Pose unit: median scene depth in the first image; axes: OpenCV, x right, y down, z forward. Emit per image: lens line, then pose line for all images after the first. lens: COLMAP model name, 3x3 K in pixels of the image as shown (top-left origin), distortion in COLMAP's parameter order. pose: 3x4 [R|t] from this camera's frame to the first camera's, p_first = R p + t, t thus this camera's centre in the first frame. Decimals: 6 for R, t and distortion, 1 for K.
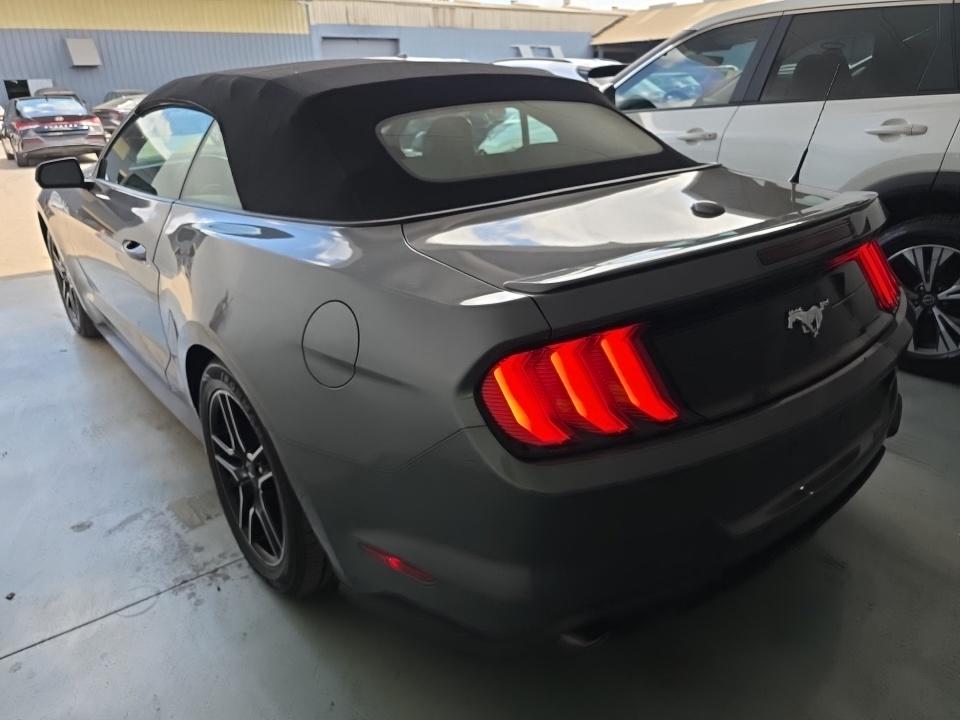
lens RADIAL K [[648.6, 0, 486.8], [0, 648.6, 358.3], [0, 0, 1]] dist [0.002422, -0.005765]
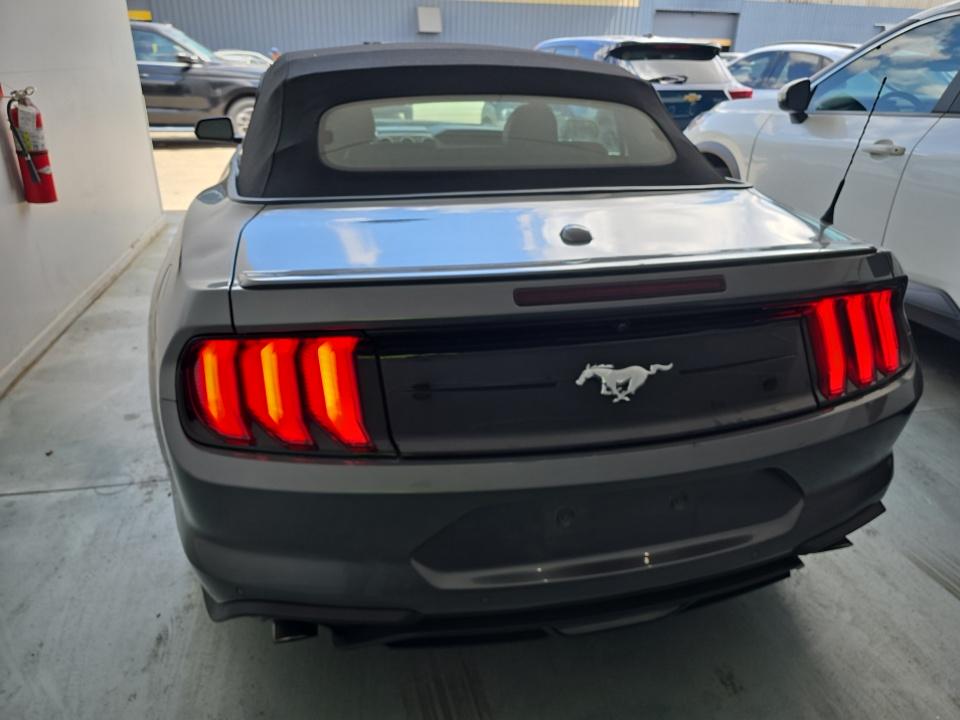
lens RADIAL K [[648.6, 0, 486.8], [0, 648.6, 358.3], [0, 0, 1]] dist [0.002422, -0.005765]
pose [[0.901342, 0.219620, -0.373297, 0.441540], [-0.207204, 0.975524, 0.073623, -0.077458], [0.380329, 0.010989, 0.924786, 0.100369]]
